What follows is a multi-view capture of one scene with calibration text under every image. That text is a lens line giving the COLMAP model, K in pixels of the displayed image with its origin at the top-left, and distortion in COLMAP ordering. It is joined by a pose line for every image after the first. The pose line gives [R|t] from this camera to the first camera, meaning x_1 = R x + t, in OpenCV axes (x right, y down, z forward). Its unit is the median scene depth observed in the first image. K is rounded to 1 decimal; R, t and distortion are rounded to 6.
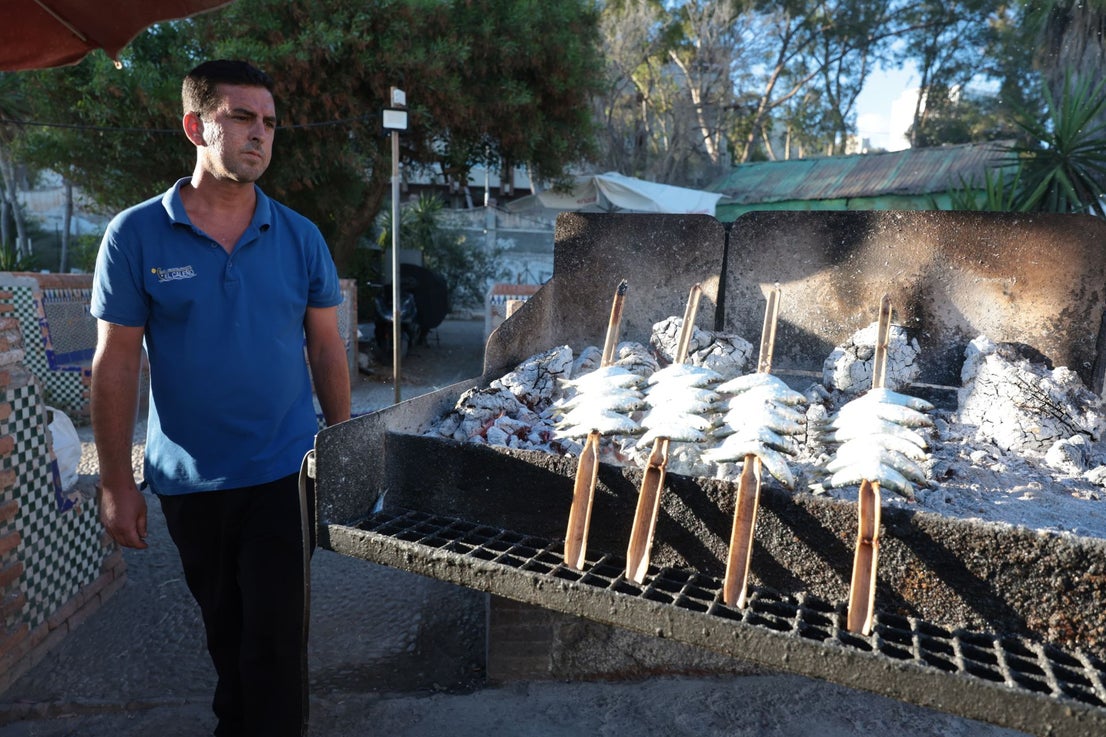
lens RADIAL K [[704.3, 0, 549.5], [0, 704.3, 367.8], [0, 0, 1]] dist [0.004254, -0.001853]
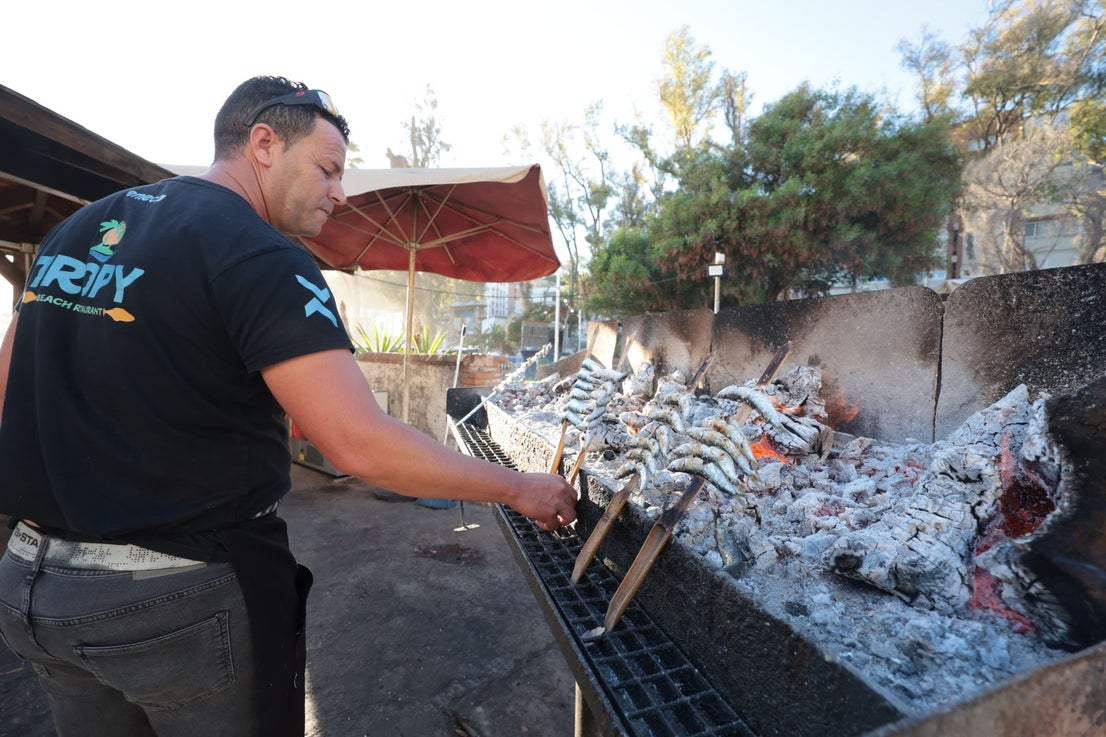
lens RADIAL K [[437.3, 0, 549.4], [0, 437.3, 367.4], [0, 0, 1]] dist [0.001747, -0.000415]
pose [[0.679776, 0.015189, -0.733263, 1.110944], [-0.102338, 0.991969, -0.074326, 0.064548], [0.726245, 0.125566, 0.675871, -0.098514]]
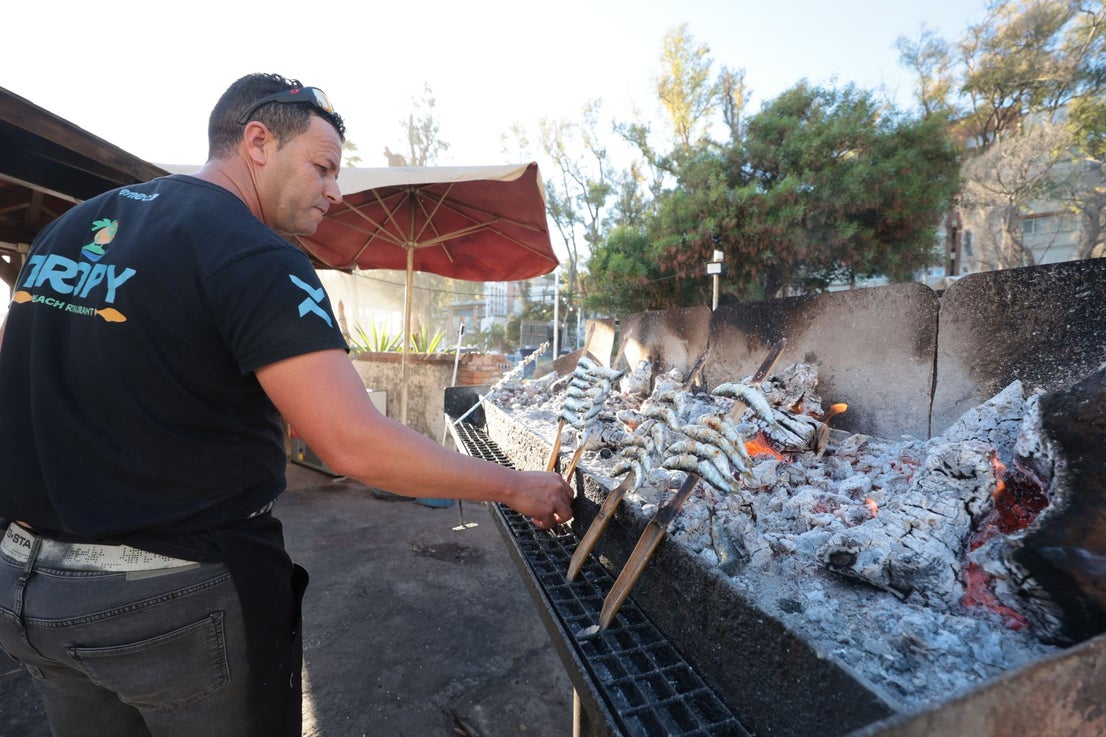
lens RADIAL K [[437.3, 0, 549.6], [0, 437.3, 367.6], [0, 0, 1]] dist [0.001747, -0.000415]
pose [[0.681271, 0.014673, -0.731885, 1.113395], [-0.097849, 0.992652, -0.071182, 0.064501], [0.725463, 0.120109, 0.677700, -0.093644]]
